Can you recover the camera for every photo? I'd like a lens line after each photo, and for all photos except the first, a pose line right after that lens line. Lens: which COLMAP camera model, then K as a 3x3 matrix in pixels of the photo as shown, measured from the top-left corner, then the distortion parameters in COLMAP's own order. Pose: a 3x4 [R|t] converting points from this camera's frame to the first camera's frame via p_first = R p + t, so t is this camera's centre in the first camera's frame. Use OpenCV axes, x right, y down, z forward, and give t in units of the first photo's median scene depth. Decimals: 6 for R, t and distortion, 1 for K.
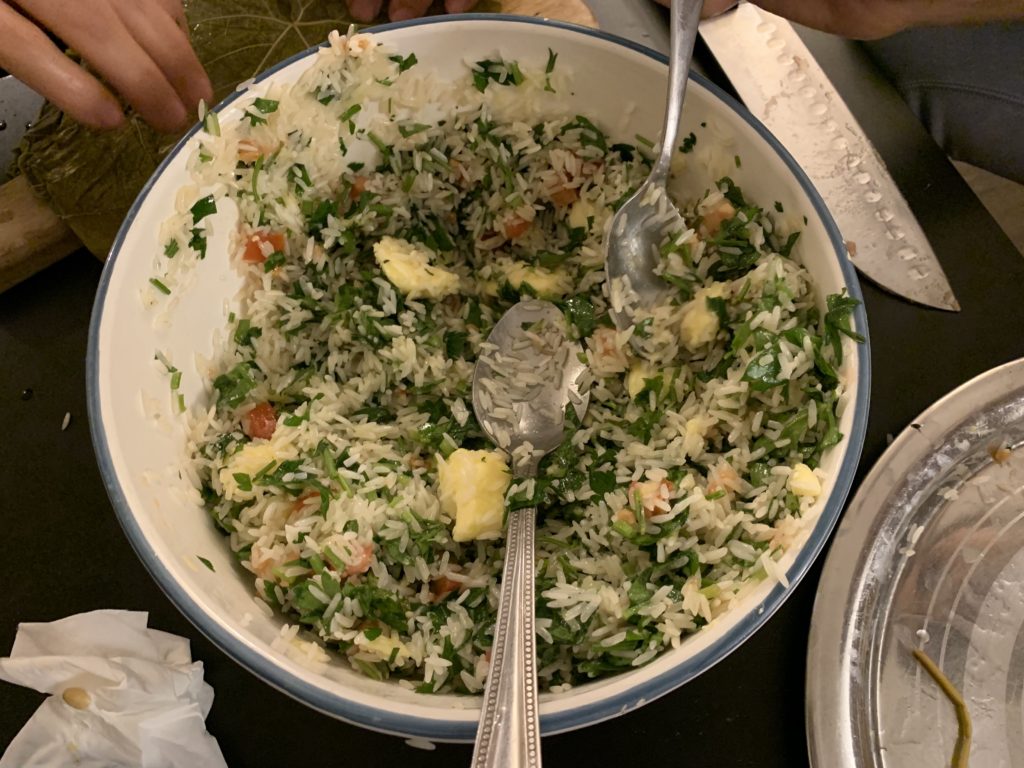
lens RADIAL K [[778.3, 0, 505.8], [0, 778.3, 381.2], [0, 0, 1]] dist [0.014047, -0.011168]
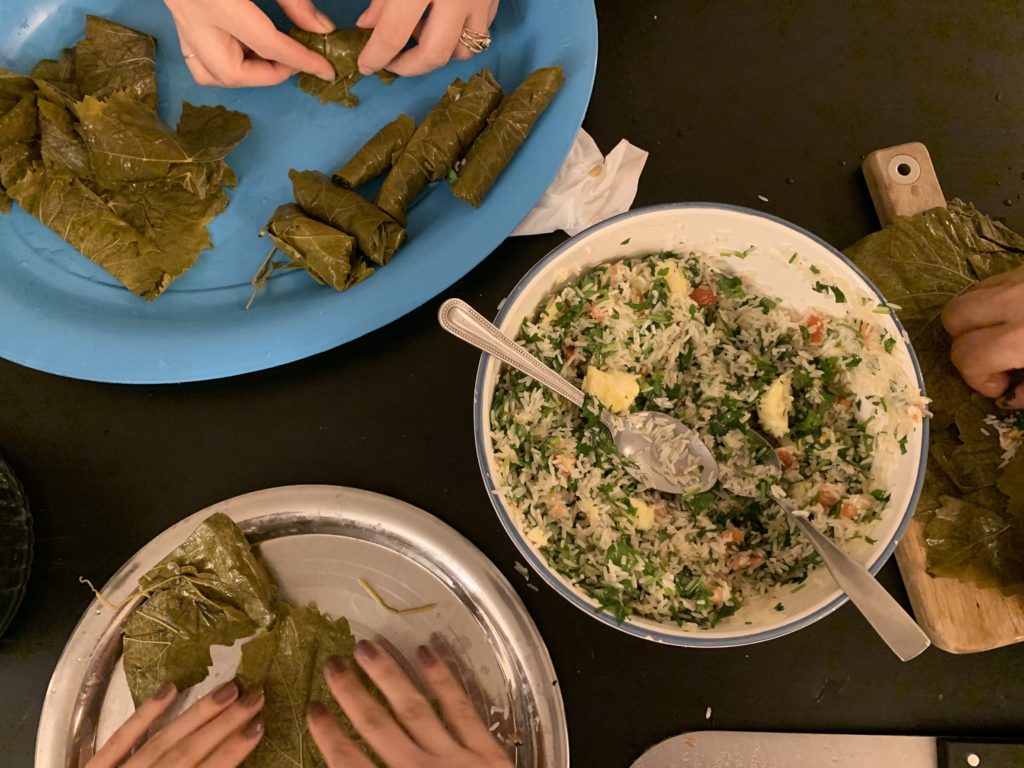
lens RADIAL K [[778.3, 0, 511.1], [0, 778.3, 386.6], [0, 0, 1]] dist [0.014047, -0.011168]
pose [[-0.407599, 0.900965, -0.148747, 0.325687], [-0.836209, -0.302816, 0.457228, -0.492476], [0.366903, 0.310749, 0.876822, -0.655882]]
